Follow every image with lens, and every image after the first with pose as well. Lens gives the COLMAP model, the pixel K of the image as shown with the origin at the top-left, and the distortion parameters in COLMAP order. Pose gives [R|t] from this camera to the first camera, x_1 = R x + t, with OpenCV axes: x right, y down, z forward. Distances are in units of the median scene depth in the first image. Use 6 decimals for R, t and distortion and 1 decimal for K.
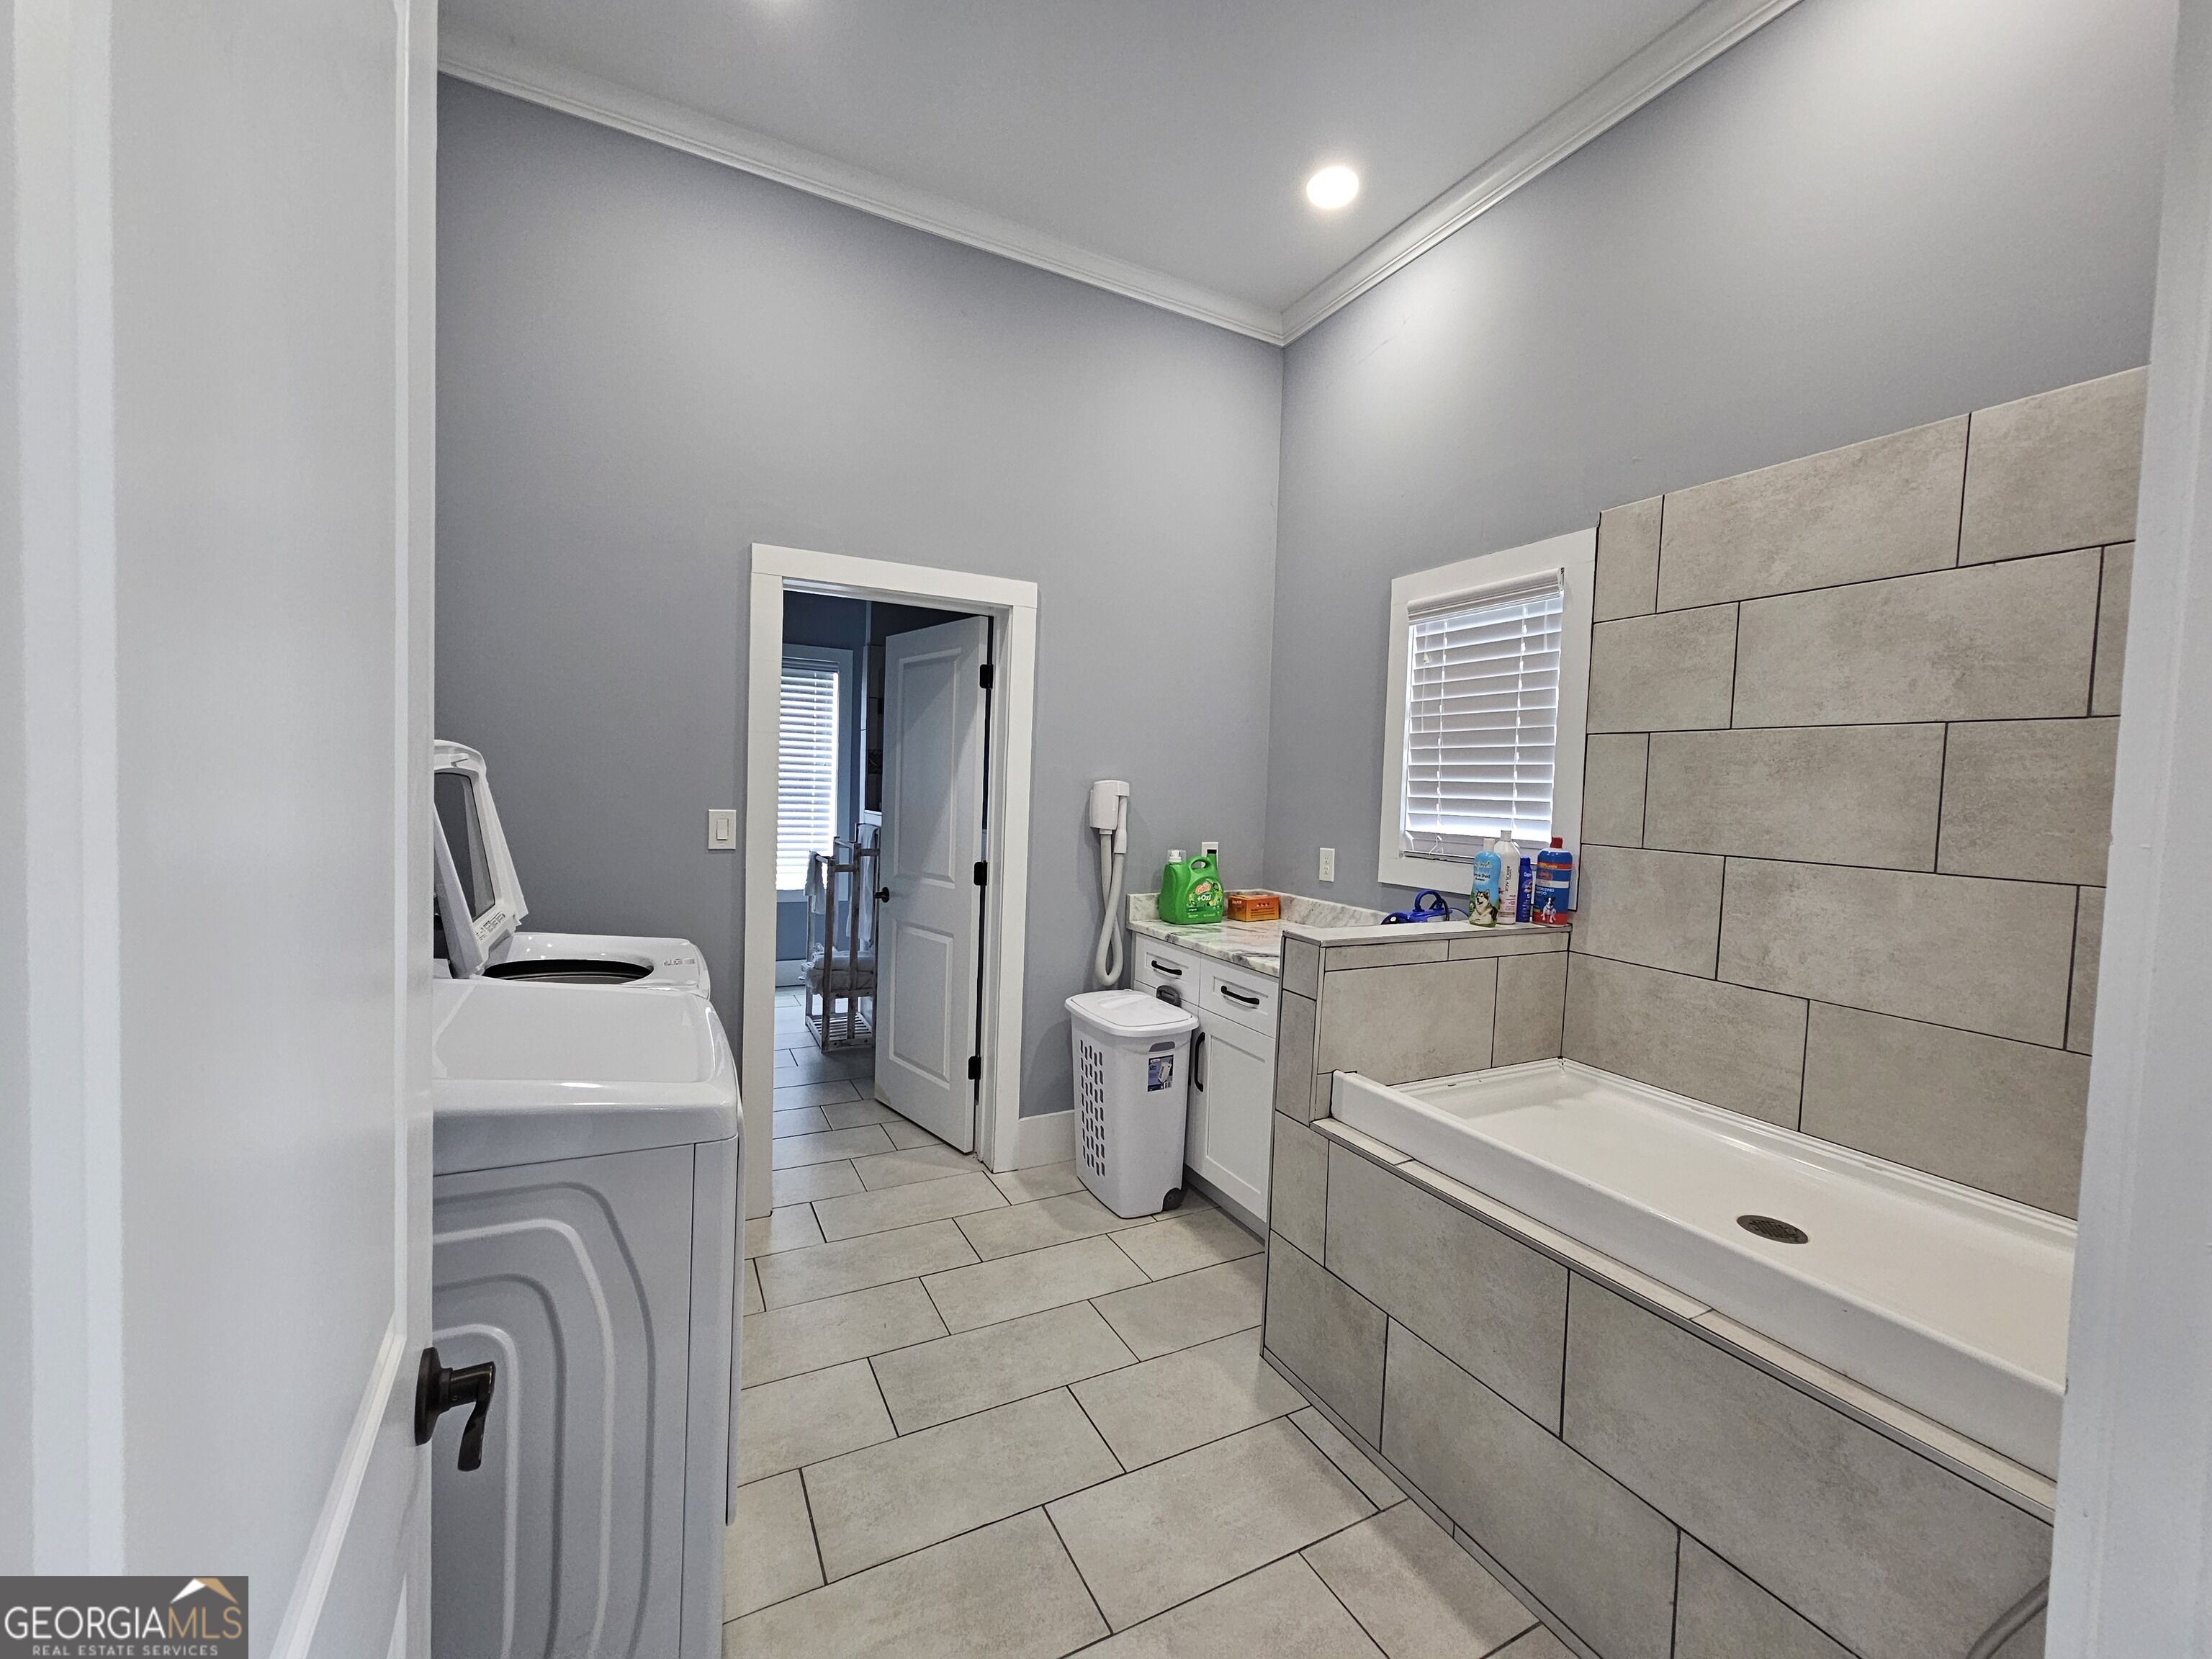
lens RADIAL K [[891.6, 0, 1110.9], [0, 891.6, 827.4], [0, 0, 1]] dist [-0.001379, 0.000363]
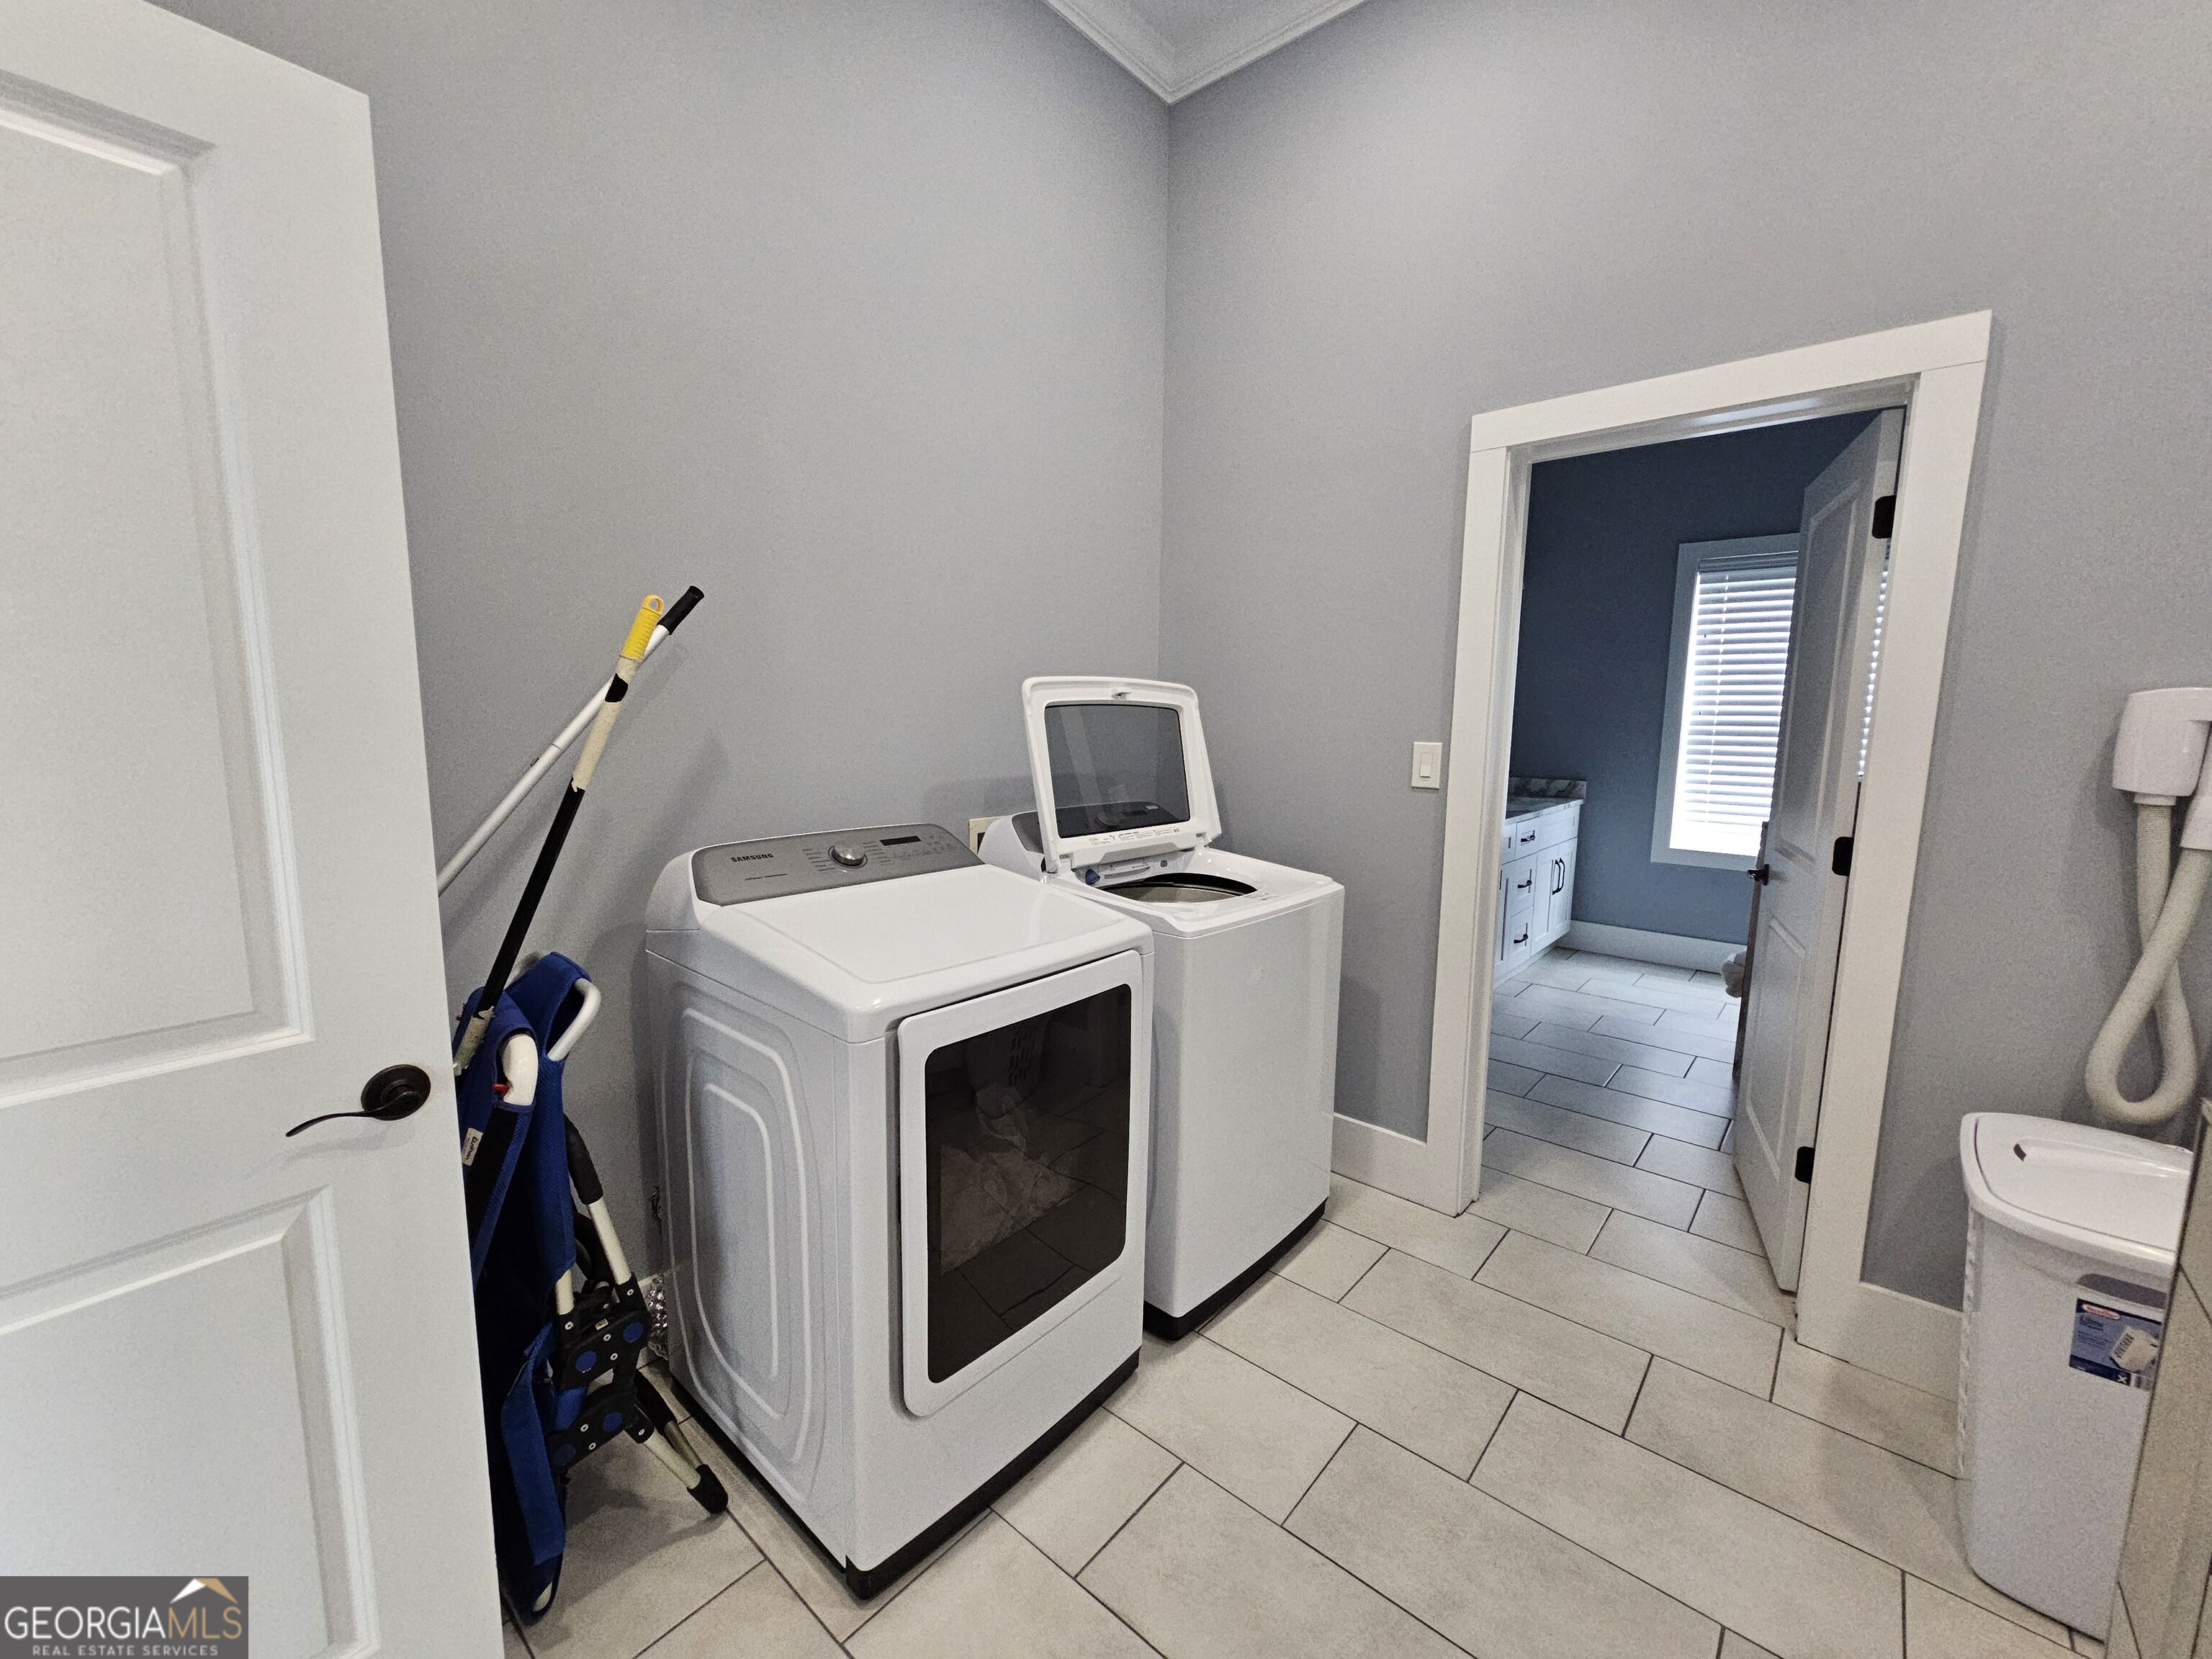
lens RADIAL K [[891.6, 0, 1122.9], [0, 891.6, 824.9], [0, 0, 1]] dist [-0.001379, 0.000363]
pose [[0.378571, 0.089989, -0.921187, 0.252118], [-0.039945, 0.995924, 0.080874, 0.001805], [0.924710, 0.006180, 0.380622, 0.371573]]
